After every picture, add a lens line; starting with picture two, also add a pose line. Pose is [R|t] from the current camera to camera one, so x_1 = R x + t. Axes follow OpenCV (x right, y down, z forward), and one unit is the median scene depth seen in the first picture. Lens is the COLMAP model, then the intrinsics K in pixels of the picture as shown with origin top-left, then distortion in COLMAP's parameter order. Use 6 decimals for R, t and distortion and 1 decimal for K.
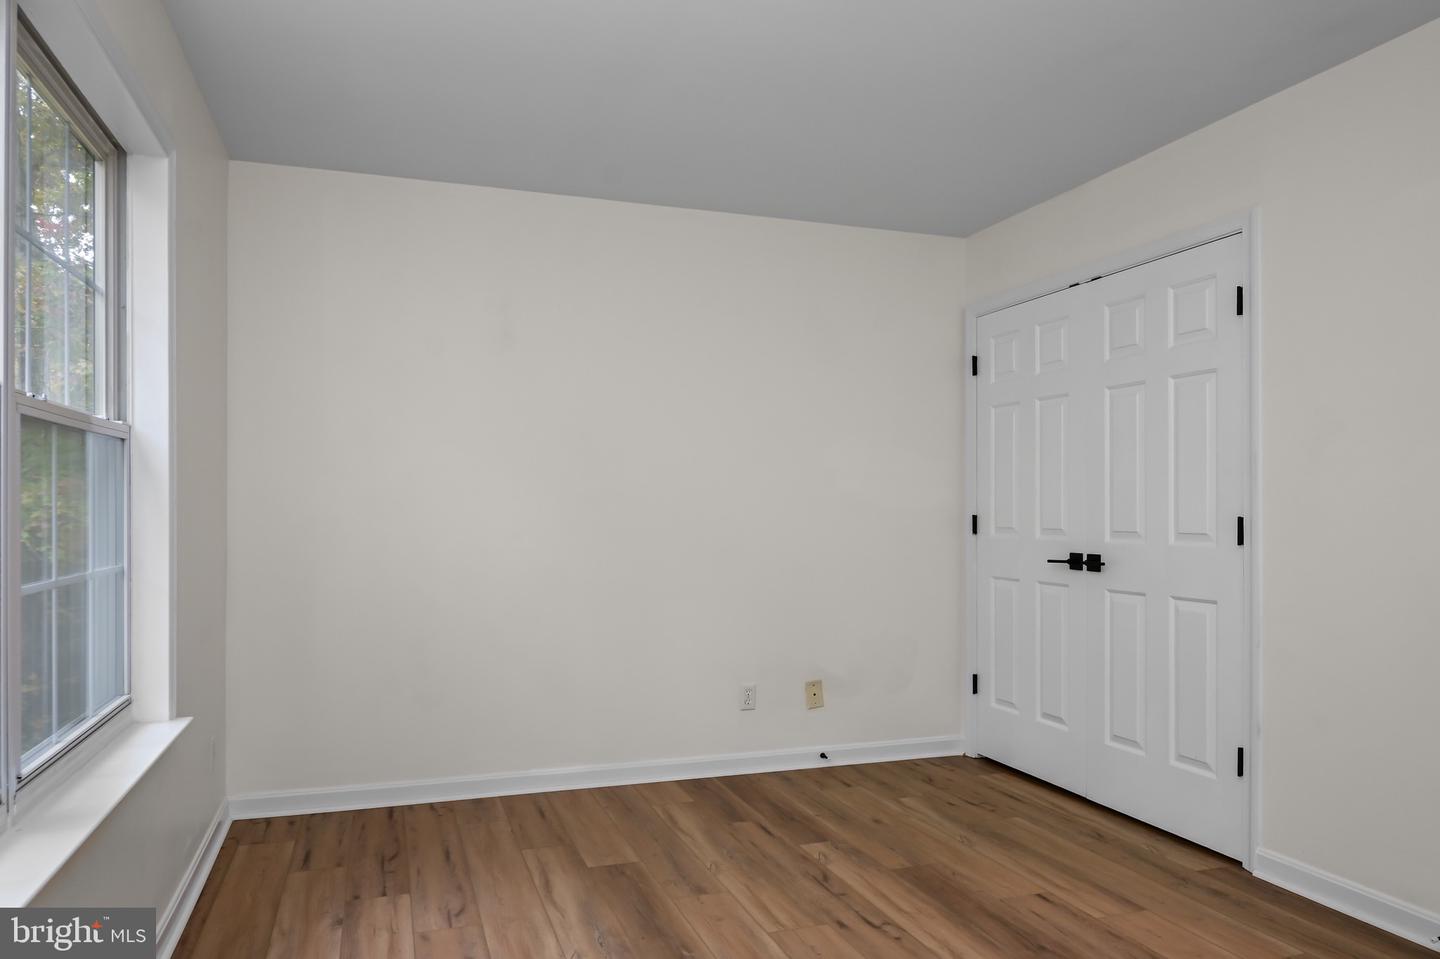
lens RADIAL K [[979.5, 0, 719.0], [0, 979.5, 486.1], [0, 0, 1]] dist [-0.003955, -0.003159]
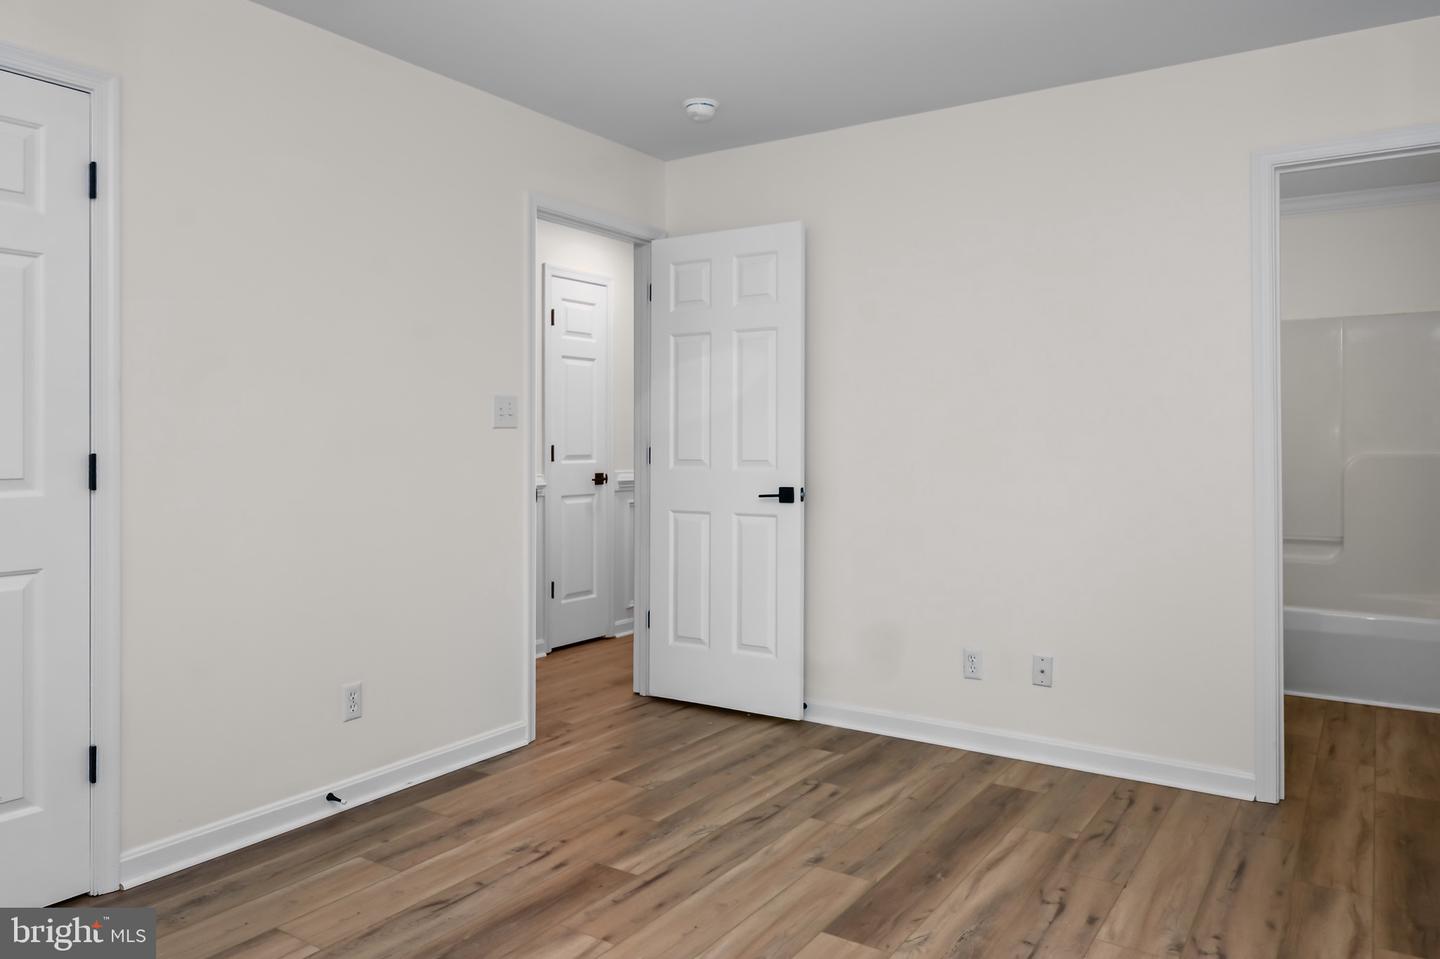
lens RADIAL K [[979.5, 0, 719.1], [0, 979.5, 475.6], [0, 0, 1]] dist [-0.003955, -0.003159]
pose [[-0.594661, -0.022871, 0.803651, -0.437539], [-0.011792, 0.999736, 0.019726, 0.034400], [-0.803890, 0.002254, -0.594773, 1.202932]]
